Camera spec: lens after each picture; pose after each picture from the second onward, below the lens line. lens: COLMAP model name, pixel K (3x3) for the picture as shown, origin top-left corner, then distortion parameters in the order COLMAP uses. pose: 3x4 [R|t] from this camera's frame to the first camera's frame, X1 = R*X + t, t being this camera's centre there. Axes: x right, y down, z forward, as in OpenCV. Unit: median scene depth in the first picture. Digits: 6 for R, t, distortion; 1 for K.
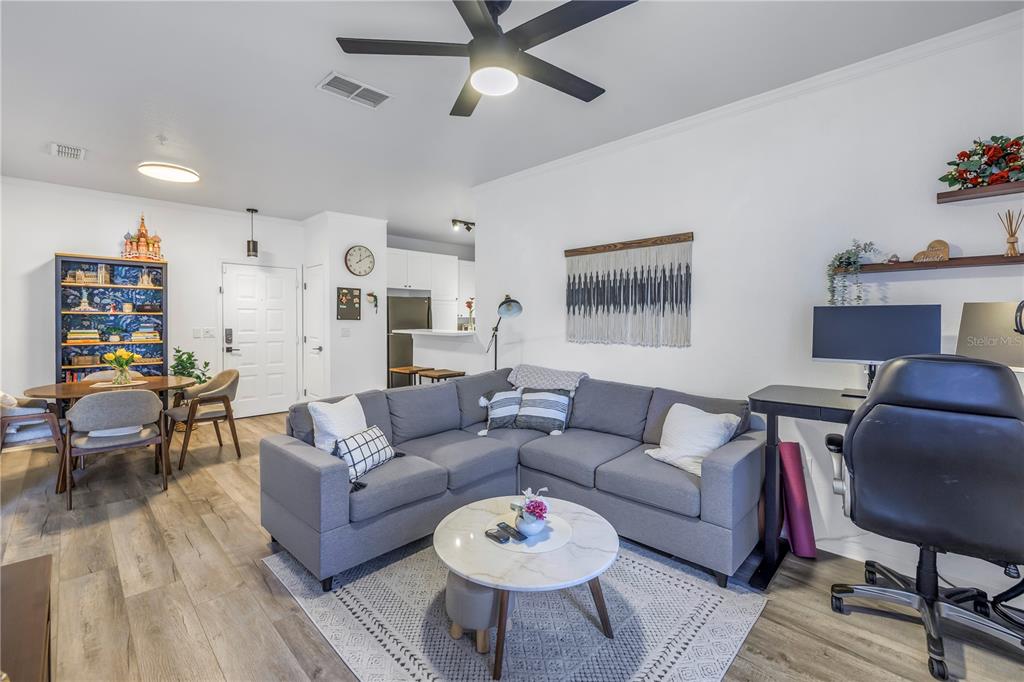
lens RADIAL K [[442.7, 0, 501.6], [0, 442.7, 327.1], [0, 0, 1]] dist [0.000754, -0.000100]
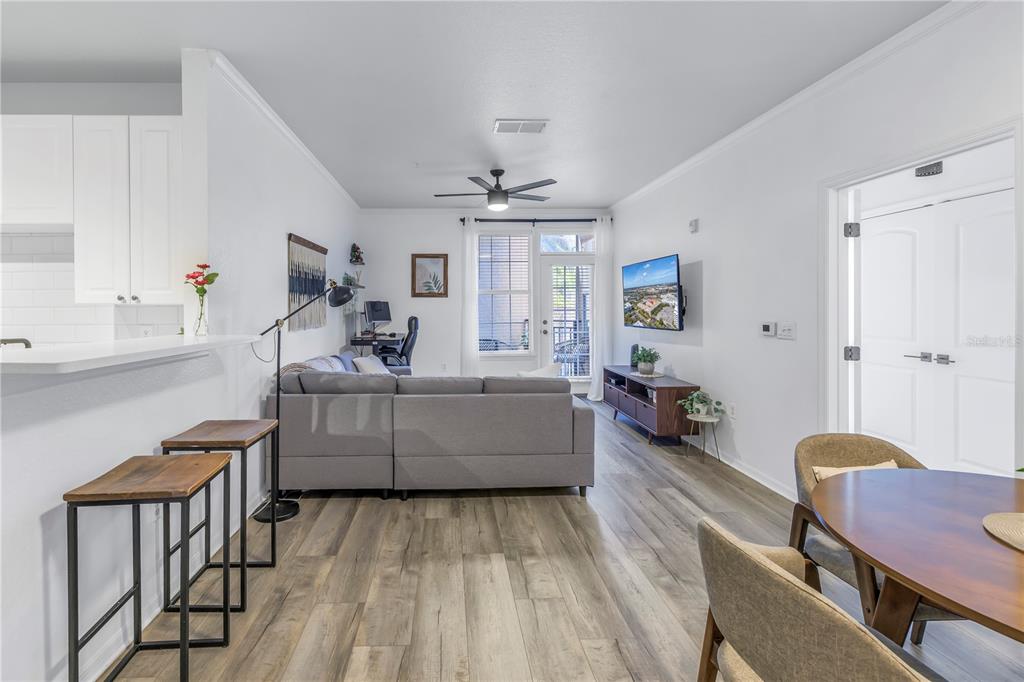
lens RADIAL K [[452.5, 0, 462.3], [0, 452.5, 297.2], [0, 0, 1]] dist [-0.000258, -0.000078]
pose [[-0.739644, 0.012253, 0.672886, -0.592745], [0.017502, 0.999846, 0.001032, -0.027167], [-0.672770, 0.012540, -0.739745, 1.144529]]
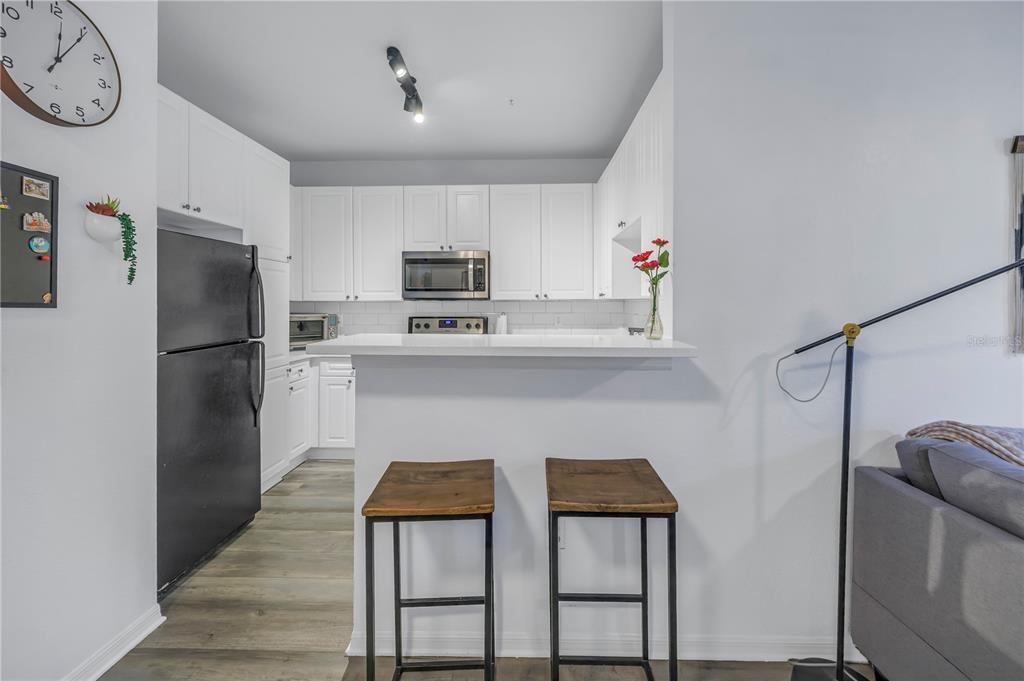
lens RADIAL K [[435.4, 0, 518.4], [0, 435.4, 301.6], [0, 0, 1]] dist [-0.000549, -0.000155]
pose [[0.712599, 0.001686, 0.701569, -0.378945], [0.014010, 0.999763, -0.016633, -0.014870], [-0.701432, 0.021682, 0.712407, 0.816532]]
